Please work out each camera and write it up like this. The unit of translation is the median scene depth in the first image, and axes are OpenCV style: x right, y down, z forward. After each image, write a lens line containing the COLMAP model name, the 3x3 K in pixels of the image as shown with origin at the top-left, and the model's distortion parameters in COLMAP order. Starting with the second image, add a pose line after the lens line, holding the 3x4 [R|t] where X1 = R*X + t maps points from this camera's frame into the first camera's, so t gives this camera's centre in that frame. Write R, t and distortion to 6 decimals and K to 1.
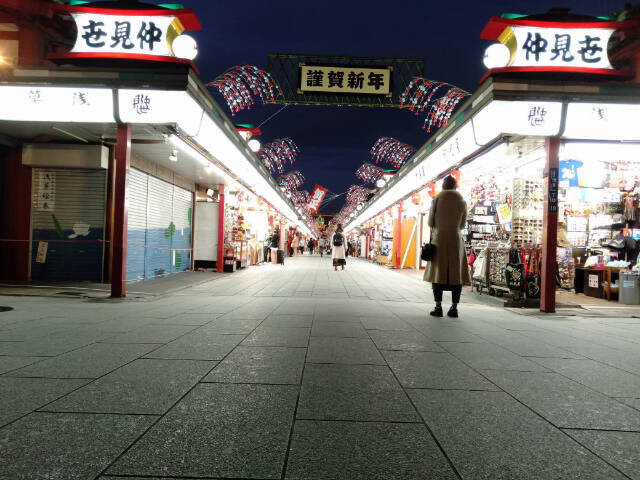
lens RADIAL K [[481.3, 0, 319.6], [0, 481.3, 240.4], [0, 0, 1]] dist [0.001351, -0.006260]
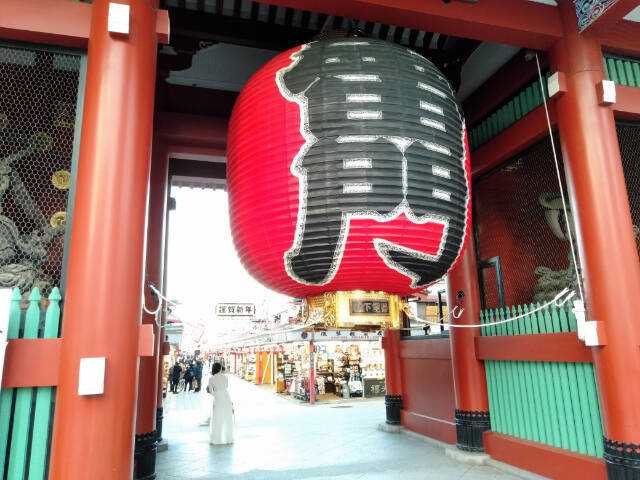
lens RADIAL K [[481.3, 0, 317.3], [0, 481.3, 238.4], [0, 0, 1]] dist [0.001351, -0.006260]
pose [[0.959514, 0.002971, 0.281644, -0.247965], [0.056814, 0.977348, -0.203868, -0.184072], [-0.275870, 0.211616, 0.937611, -1.532986]]
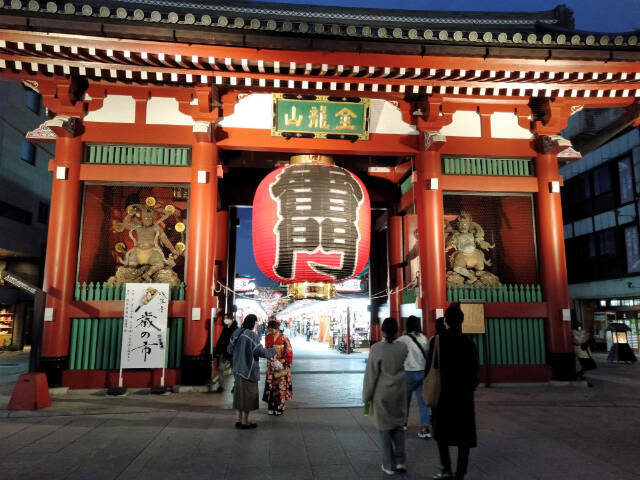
lens RADIAL K [[481.3, 0, 321.0], [0, 481.3, 240.3], [0, 0, 1]] dist [0.001351, -0.006260]
pose [[0.992881, -0.018819, 0.117618, 0.222197], [0.035884, 0.988825, -0.144701, -0.069640], [-0.113581, 0.147892, 0.982460, -5.139291]]
